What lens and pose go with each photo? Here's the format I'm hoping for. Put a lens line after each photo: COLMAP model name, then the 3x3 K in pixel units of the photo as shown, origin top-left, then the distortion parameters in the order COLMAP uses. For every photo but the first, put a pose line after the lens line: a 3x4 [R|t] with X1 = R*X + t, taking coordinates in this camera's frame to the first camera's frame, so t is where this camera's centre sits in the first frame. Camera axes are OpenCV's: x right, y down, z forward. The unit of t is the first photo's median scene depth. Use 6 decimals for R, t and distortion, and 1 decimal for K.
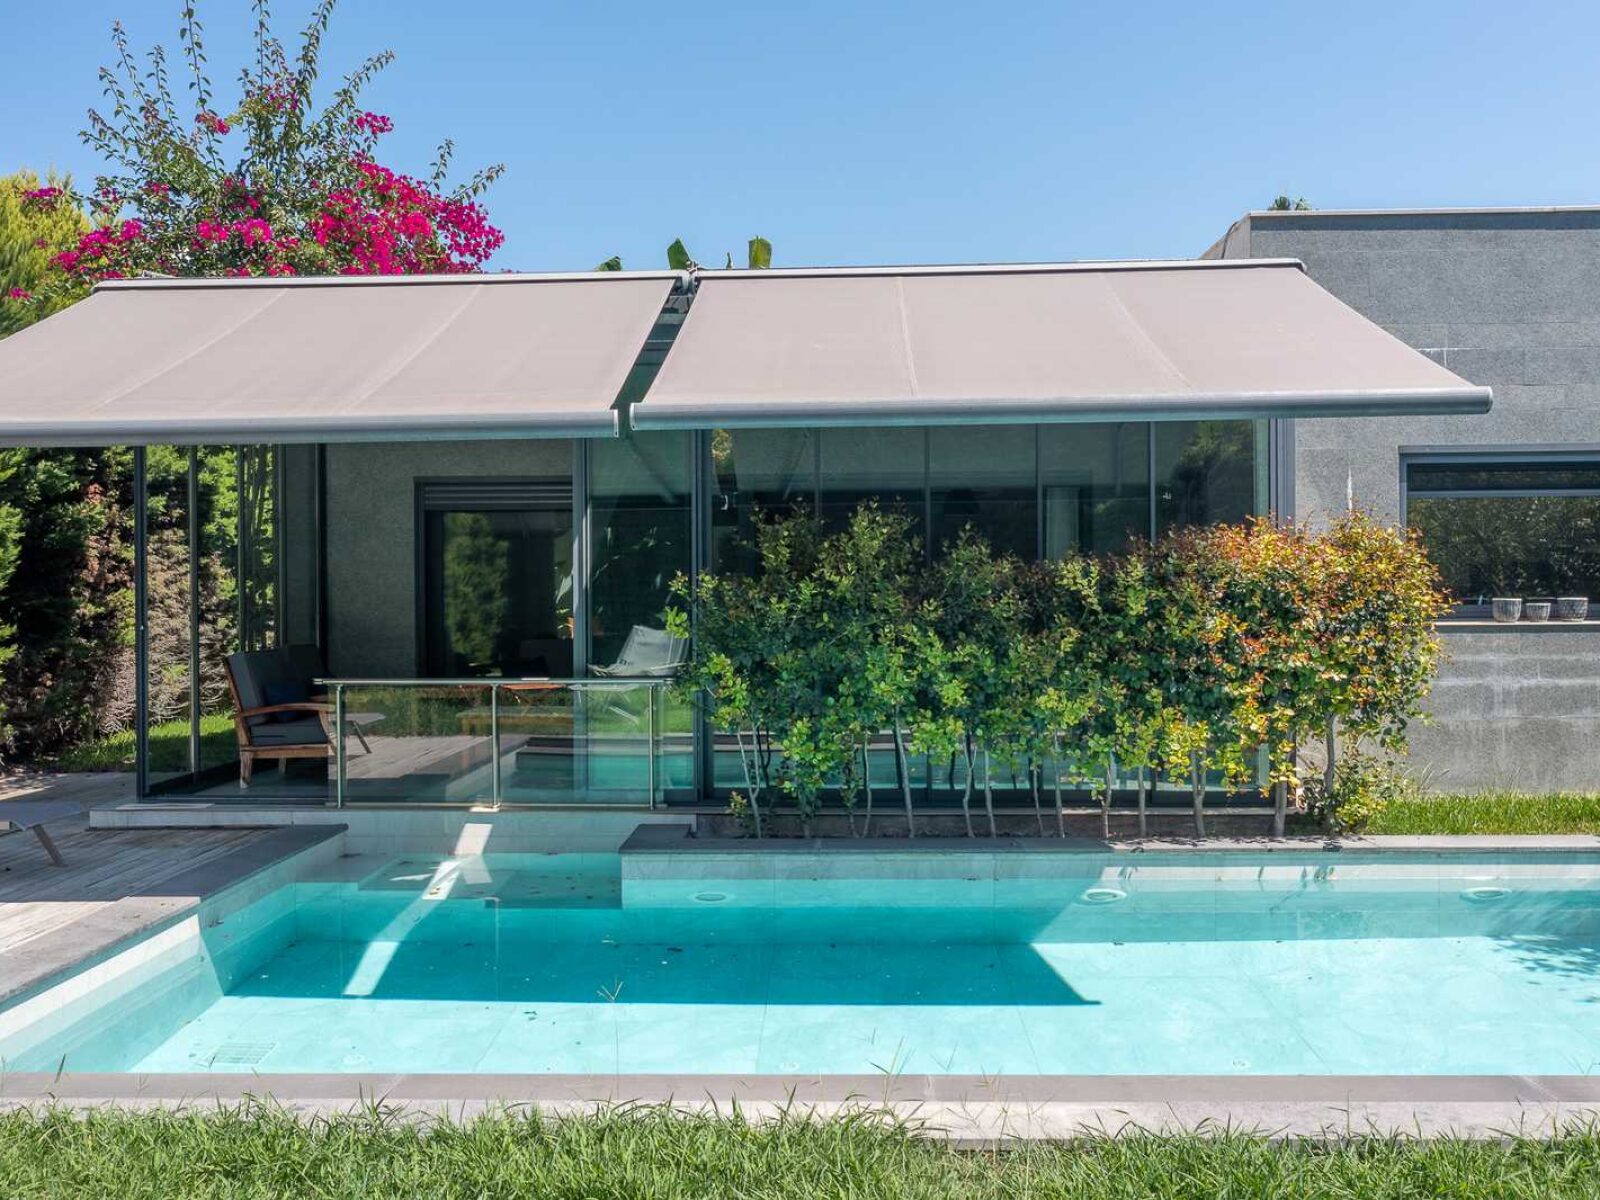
lens RADIAL K [[1368.2, 0, 800.0], [0, 1368.2, 600.0], [0, 0, 1]] dist [0.002494, 0.007923]
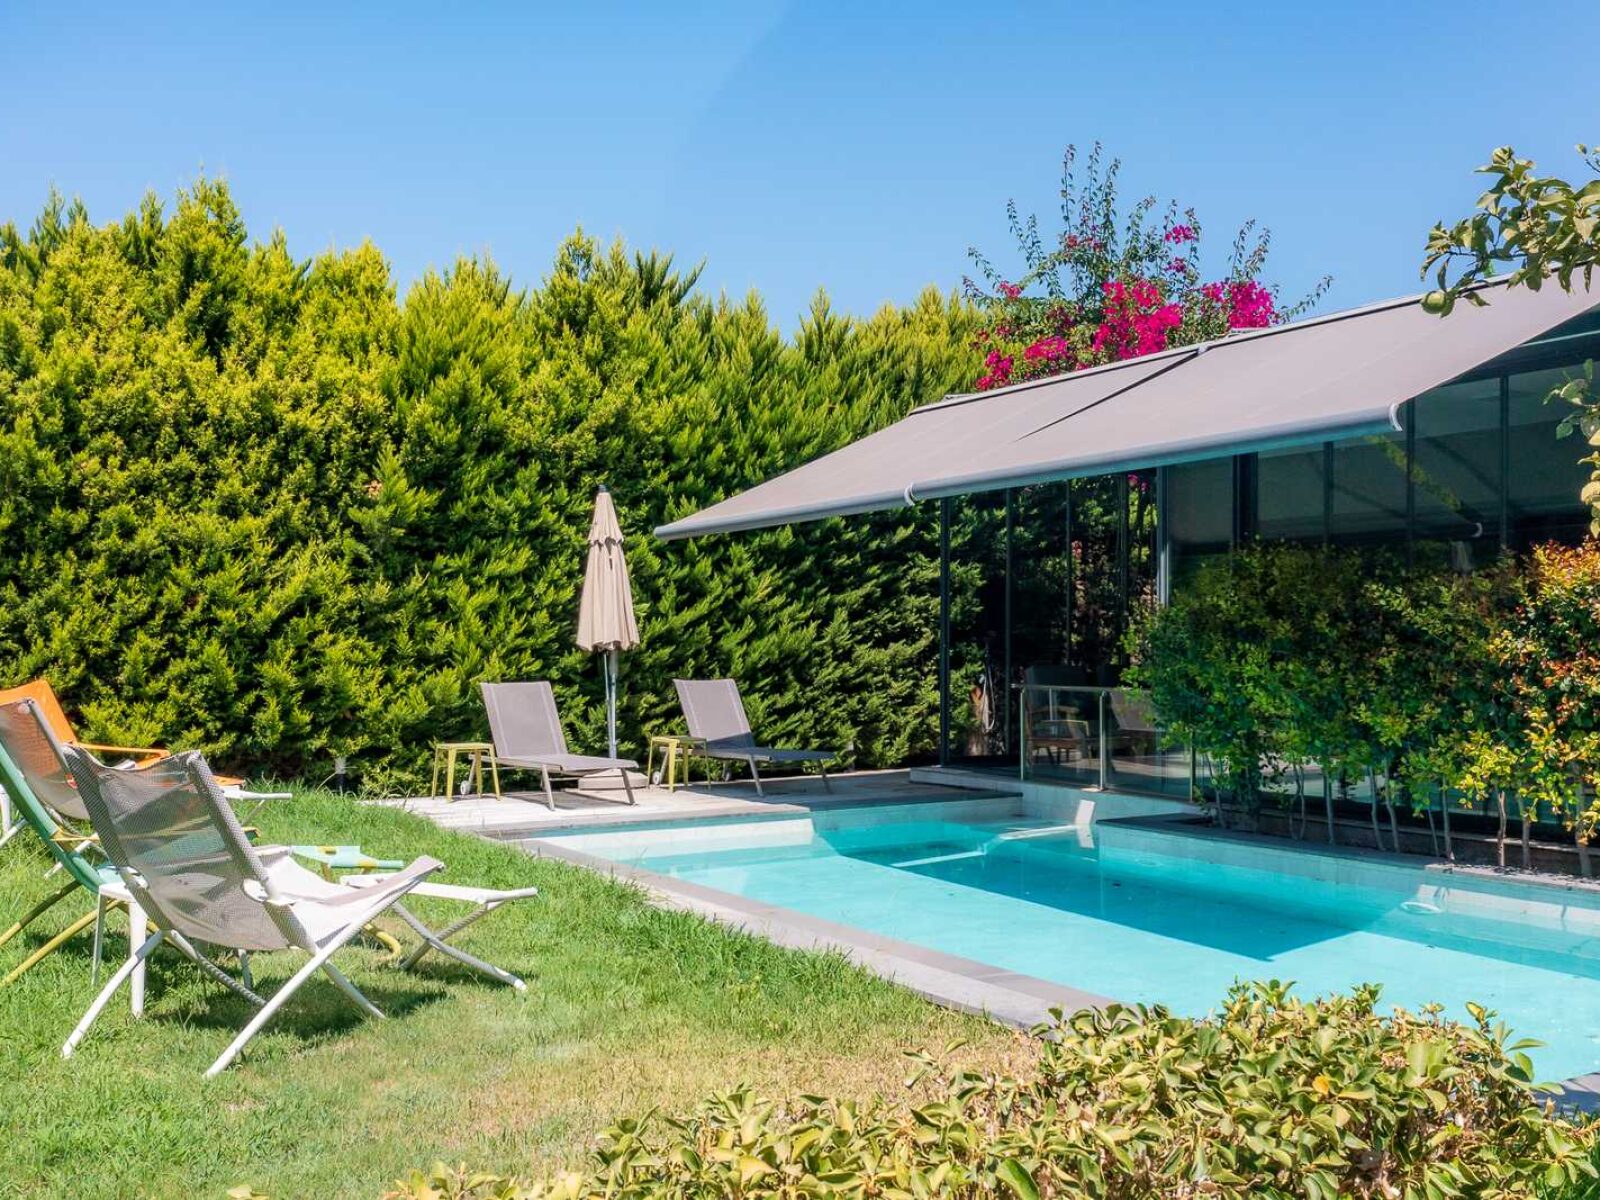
lens RADIAL K [[1368.2, 0, 800.0], [0, 1368.2, 600.0], [0, 0, 1]] dist [0.002494, 0.007923]
pose [[0.597962, -0.019107, -0.801297, 0.747894], [-0.001077, 0.999696, -0.024641, 0.009357], [0.801524, 0.015598, 0.597760, 0.016565]]
